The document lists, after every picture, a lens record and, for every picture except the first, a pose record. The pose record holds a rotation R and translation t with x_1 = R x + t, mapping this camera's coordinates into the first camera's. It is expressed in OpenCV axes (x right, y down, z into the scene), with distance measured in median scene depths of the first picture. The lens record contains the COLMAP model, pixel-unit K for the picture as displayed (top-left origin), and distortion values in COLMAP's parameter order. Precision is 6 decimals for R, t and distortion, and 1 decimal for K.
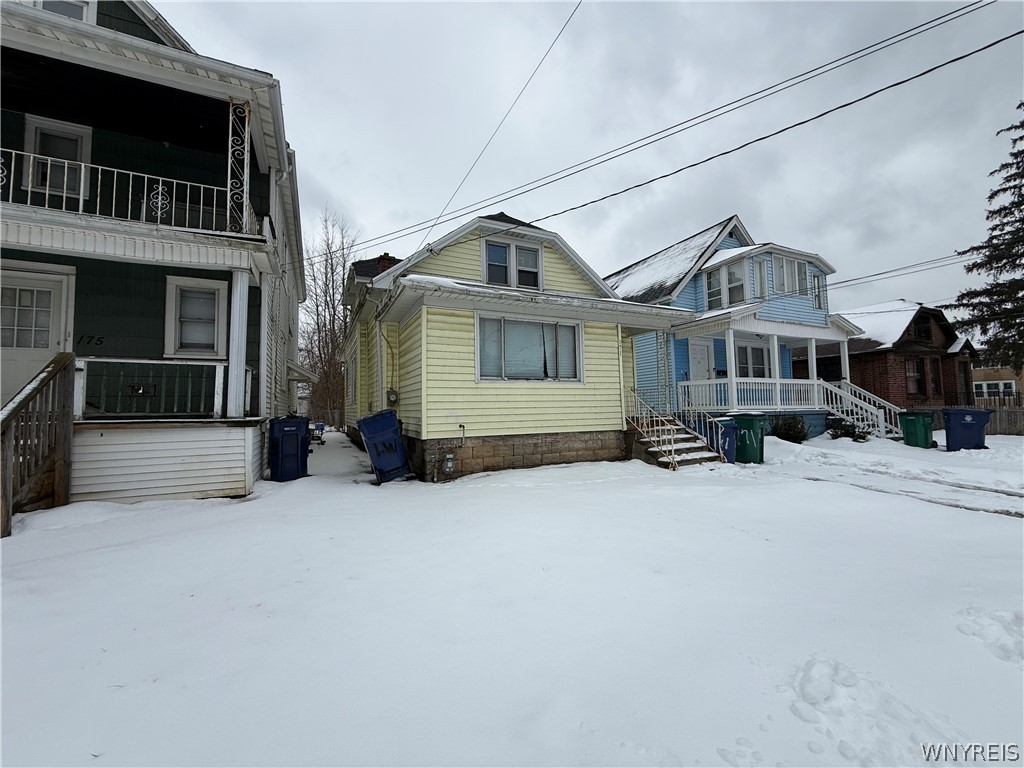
lens RADIAL K [[407.6, 0, 507.0], [0, 407.6, 383.4], [0, 0, 1]] dist [0.006004, 0.000236]
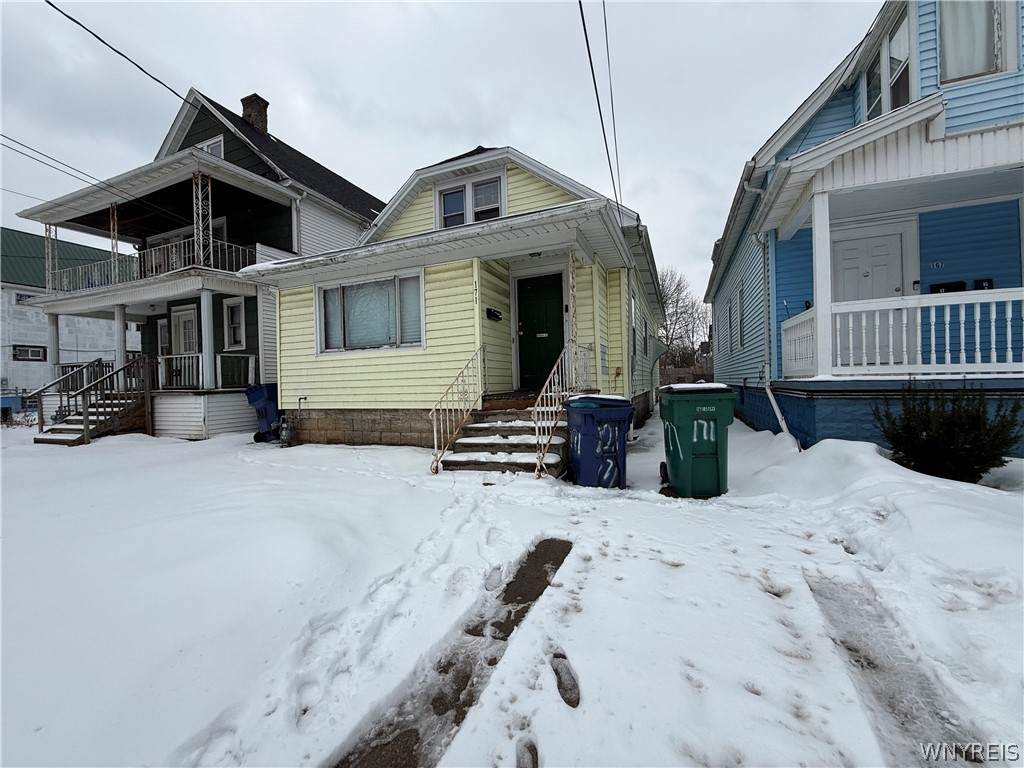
lens RADIAL K [[407.6, 0, 507.3], [0, 407.6, 385.2], [0, 0, 1]] dist [0.006004, 0.000236]
pose [[0.668274, 0.002023, -0.743912, 0.877602], [0.060620, 0.996523, 0.057166, 0.036276], [0.741441, -0.083299, 0.665828, 0.590463]]
